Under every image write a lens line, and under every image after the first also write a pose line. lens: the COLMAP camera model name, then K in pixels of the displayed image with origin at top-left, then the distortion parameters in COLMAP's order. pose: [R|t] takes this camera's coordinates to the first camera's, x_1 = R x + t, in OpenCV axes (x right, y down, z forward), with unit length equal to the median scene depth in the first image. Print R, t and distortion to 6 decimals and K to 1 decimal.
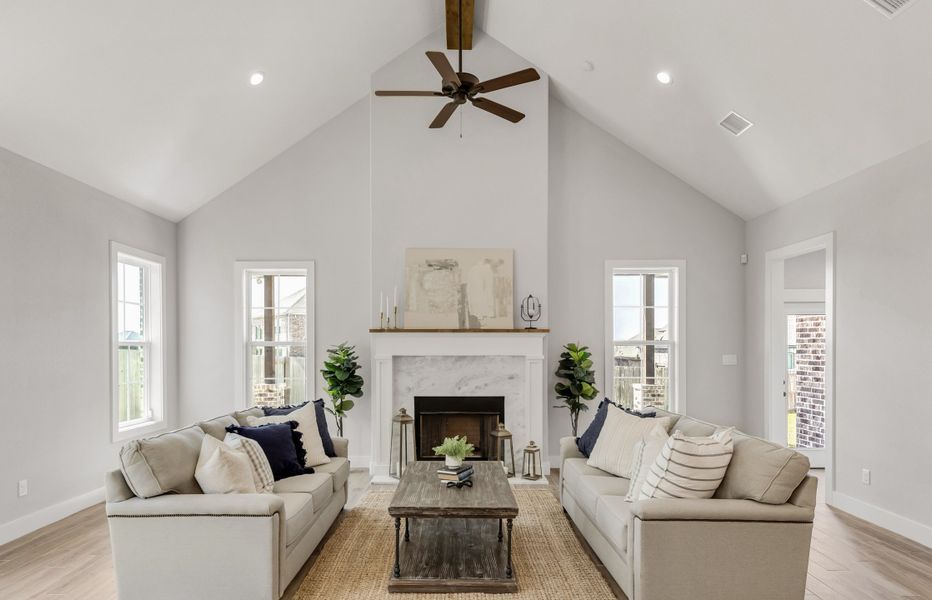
lens RADIAL K [[521.6, 0, 443.3], [0, 521.6, 346.7], [0, 0, 1]] dist [0.006899, 0.002553]
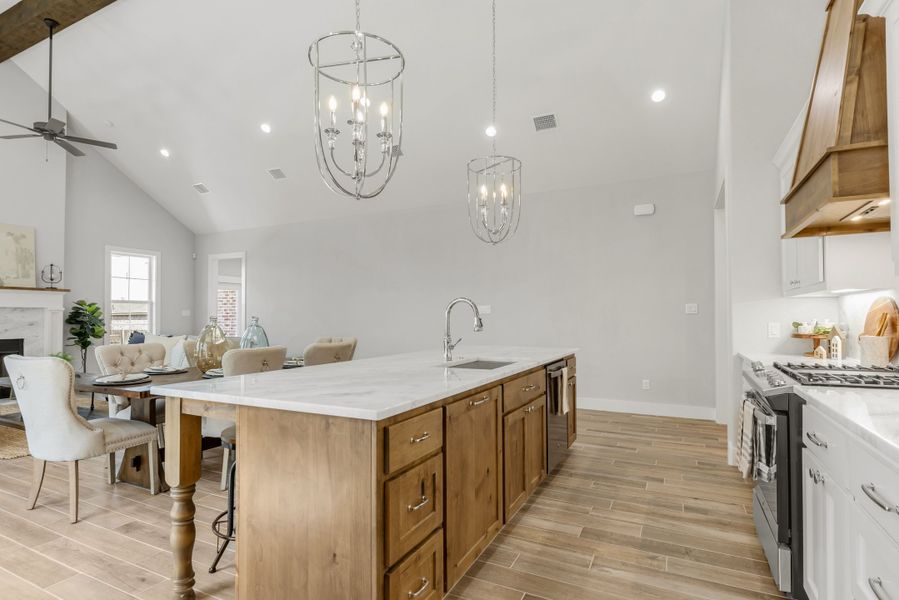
lens RADIAL K [[458.8, 0, 427.2], [0, 458.8, 303.3], [0, 0, 1]] dist [0.015021, -0.000791]
pose [[0.486669, 0.028095, 0.873135, -0.410648], [-0.006006, 0.999567, -0.028815, 0.033741], [-0.873566, 0.008779, 0.486627, -0.452612]]
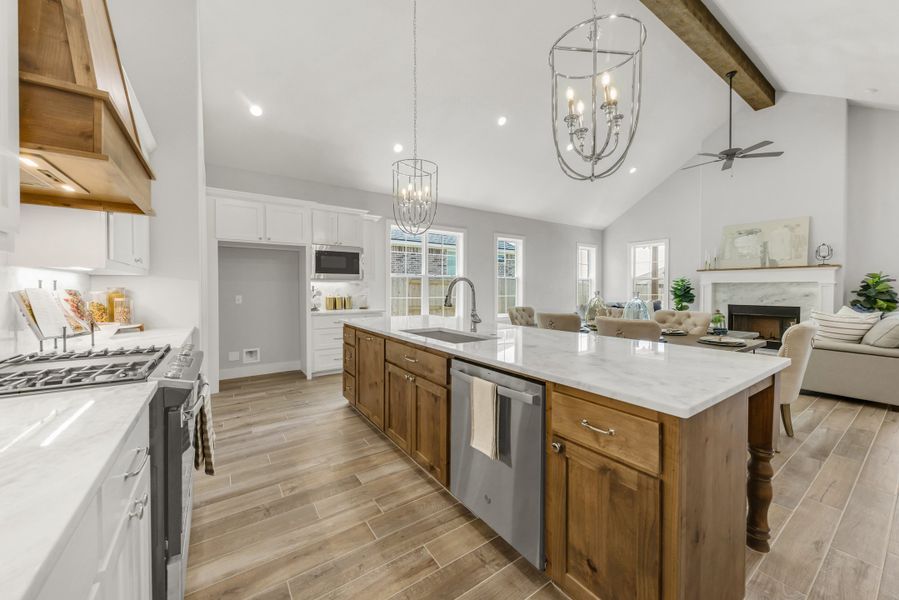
lens RADIAL K [[321.8, 0, 440.0], [0, 321.8, 288.6], [0, 0, 1]] dist [0.008180, -0.003744]
pose [[0.557816, 0.003606, -0.829957, 0.326645], [0.001335, 0.999985, 0.005242, 0.029738], [0.829964, -0.004032, 0.557803, -0.483386]]
